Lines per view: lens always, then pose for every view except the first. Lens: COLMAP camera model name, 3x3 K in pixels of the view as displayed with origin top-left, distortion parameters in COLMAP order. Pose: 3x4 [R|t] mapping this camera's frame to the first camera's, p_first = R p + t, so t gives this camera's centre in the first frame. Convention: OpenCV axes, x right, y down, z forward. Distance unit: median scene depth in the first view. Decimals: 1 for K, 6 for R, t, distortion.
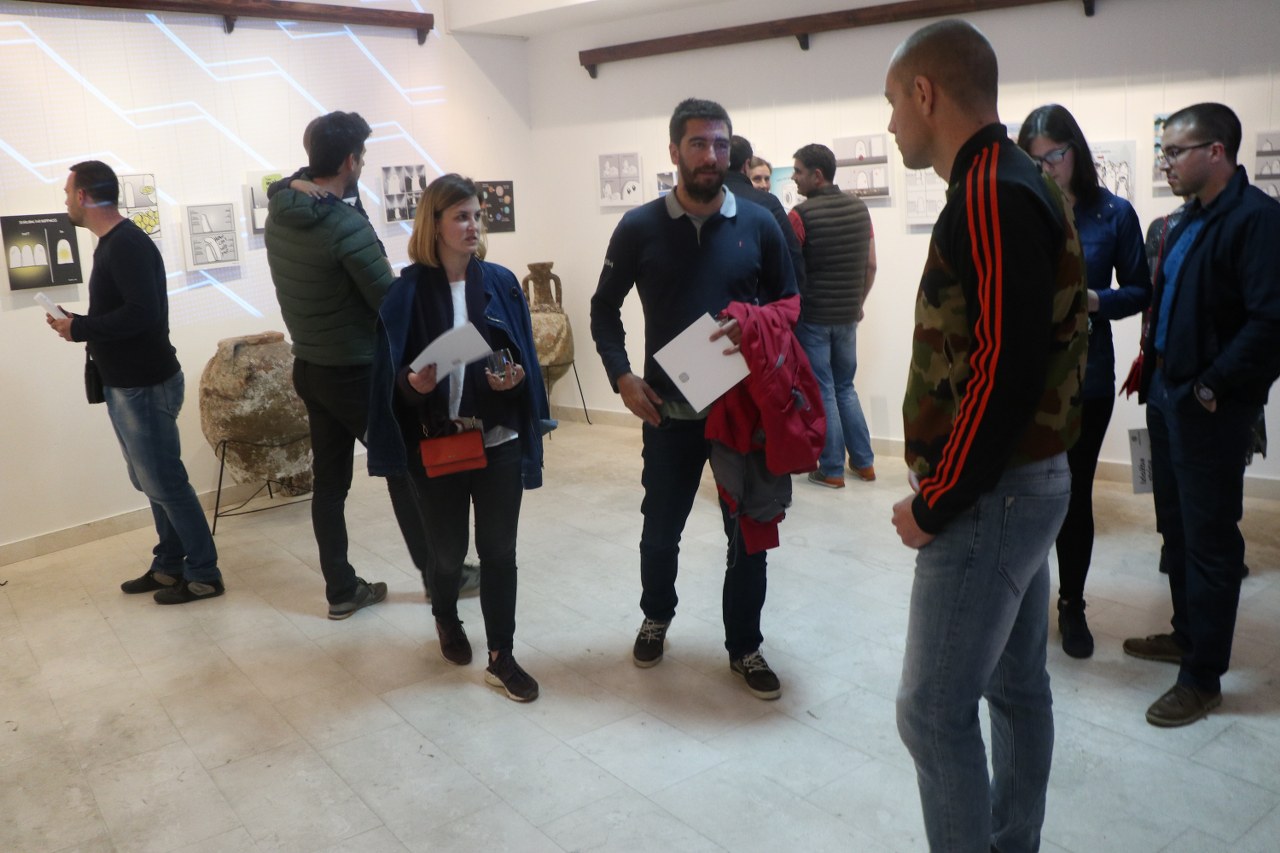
lens RADIAL K [[1051.3, 0, 640.8], [0, 1051.3, 428.7], [0, 0, 1]] dist [-0.149229, 0.078882]
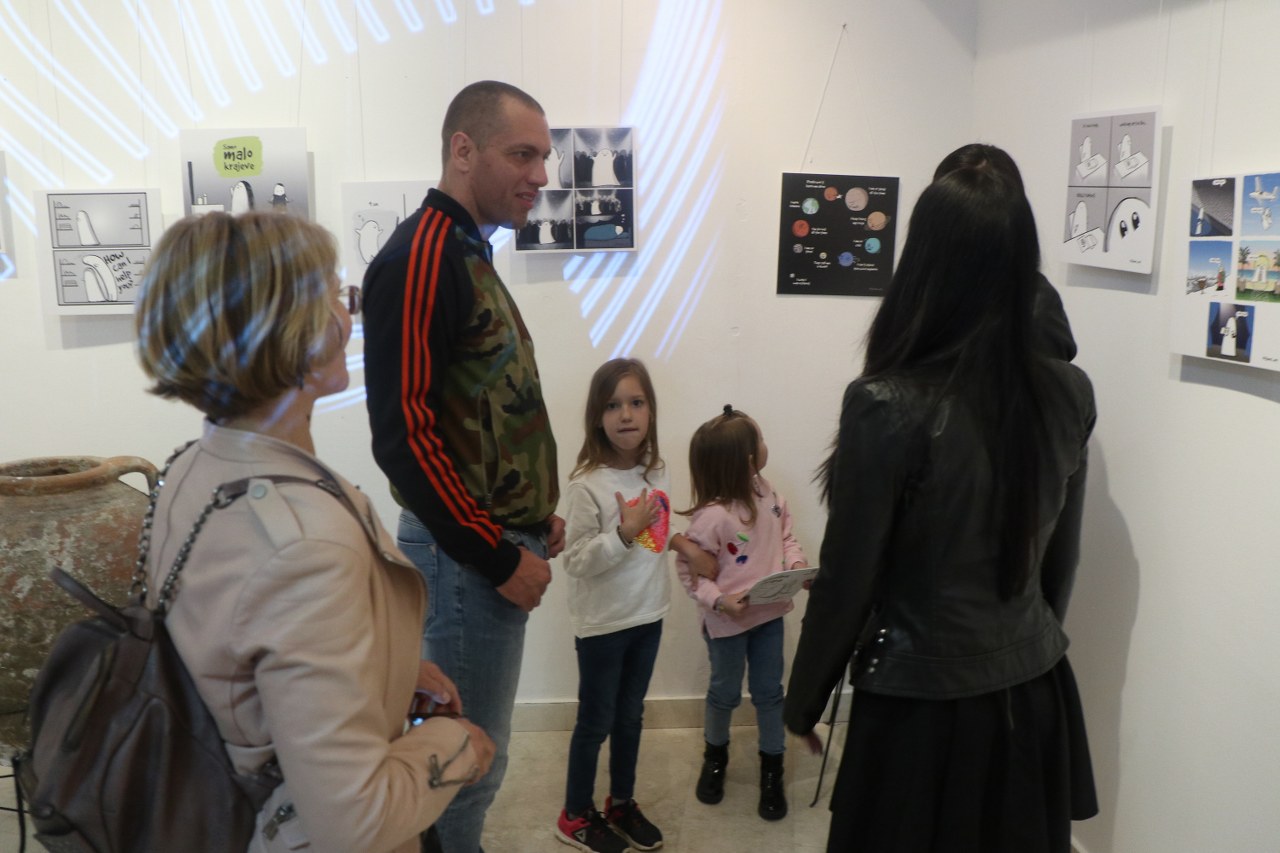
lens RADIAL K [[1051.3, 0, 637.1], [0, 1051.3, 427.8], [0, 0, 1]] dist [-0.149229, 0.078882]
pose [[0.703451, 0.204763, -0.680610, 0.119594], [-0.199488, 0.975991, 0.087446, -0.170019], [0.682174, 0.074260, 0.727409, 0.691673]]
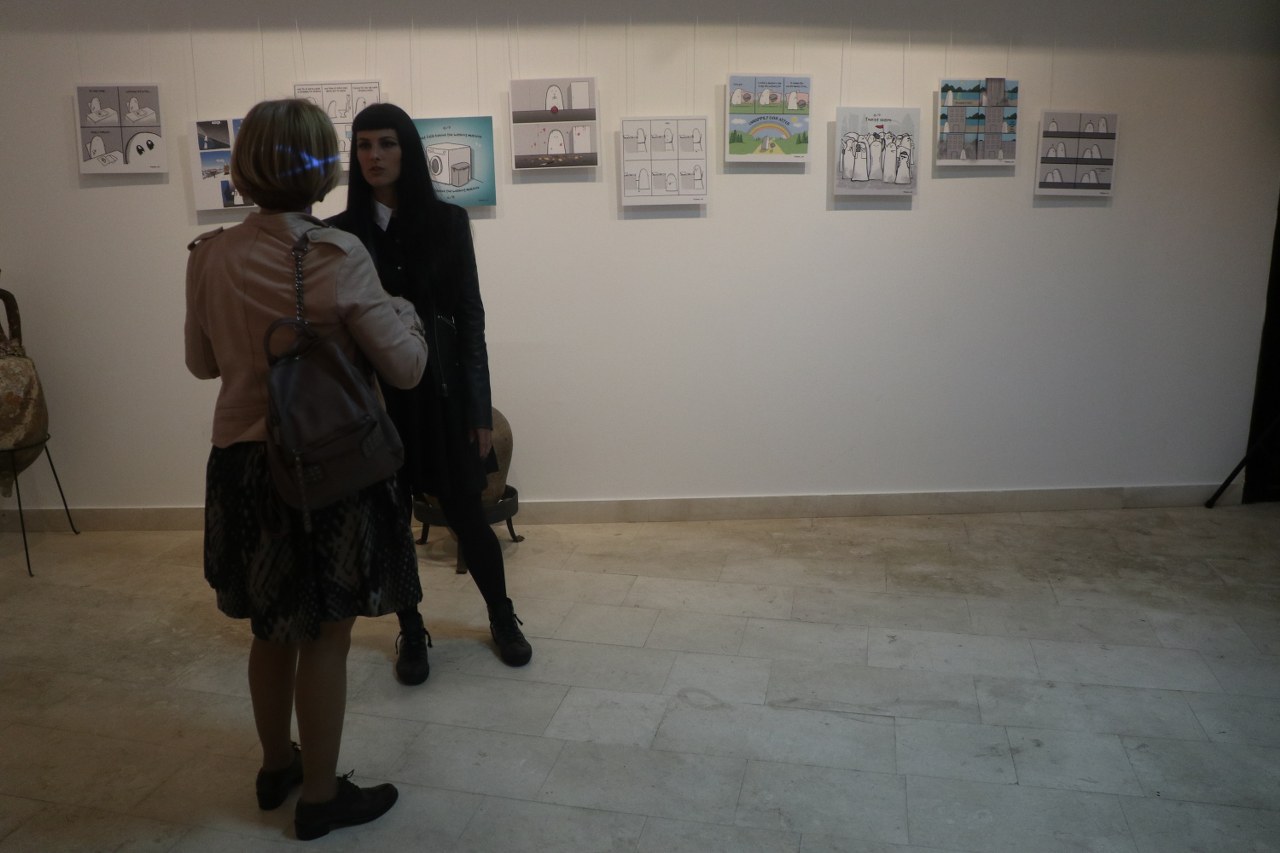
lens RADIAL K [[1051.3, 0, 634.1], [0, 1051.3, 433.8], [0, 0, 1]] dist [-0.149229, 0.078882]
pose [[0.761839, -0.106548, 0.638943, -0.194507], [0.104081, 0.993698, 0.041606, -0.060427], [-0.639350, 0.034804, 0.768128, 0.387959]]
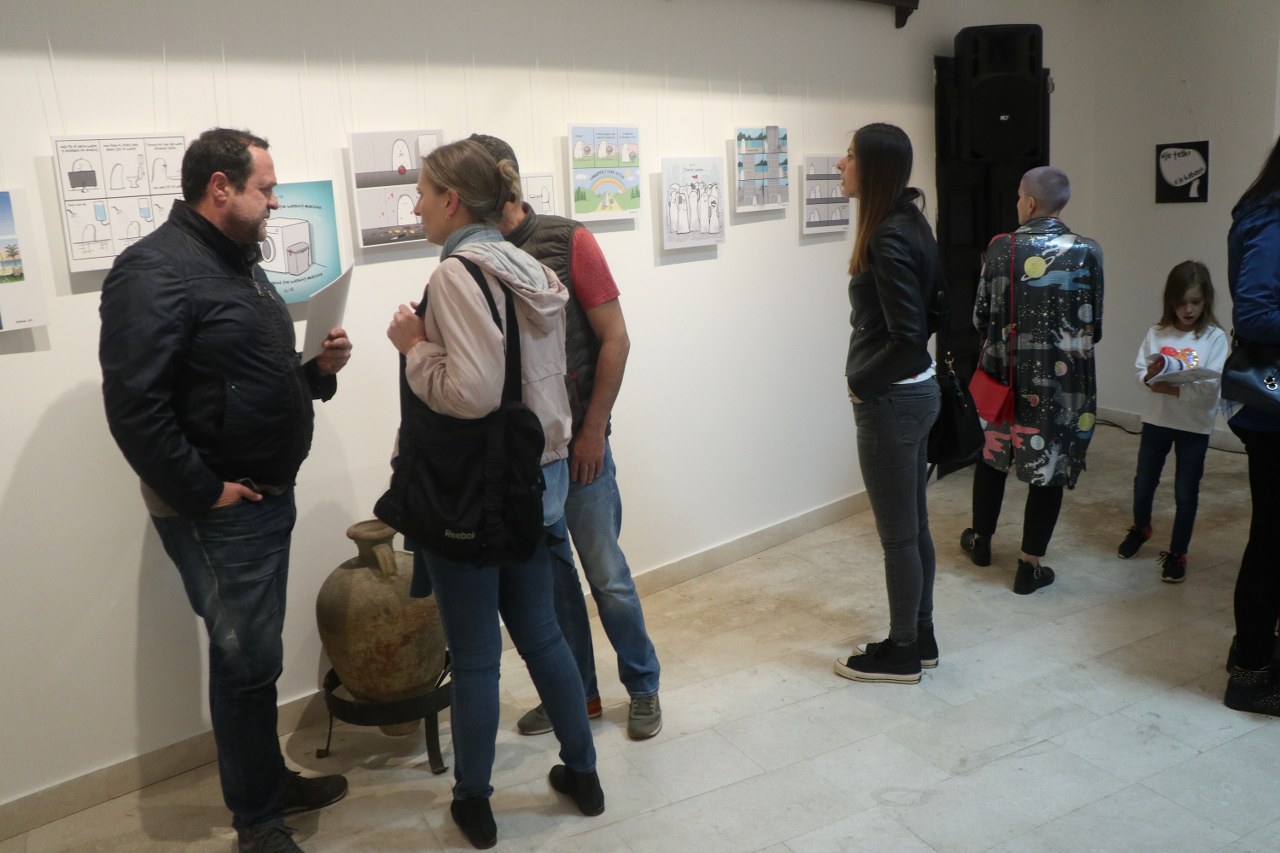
lens RADIAL K [[1051.3, 0, 642.5], [0, 1051.3, 433.8], [0, 0, 1]] dist [-0.149229, 0.078882]
pose [[0.184202, -0.173937, 0.967376, -0.293121], [0.251127, 0.959879, 0.124771, -0.144891], [-0.950266, 0.219951, 0.220492, 0.700869]]
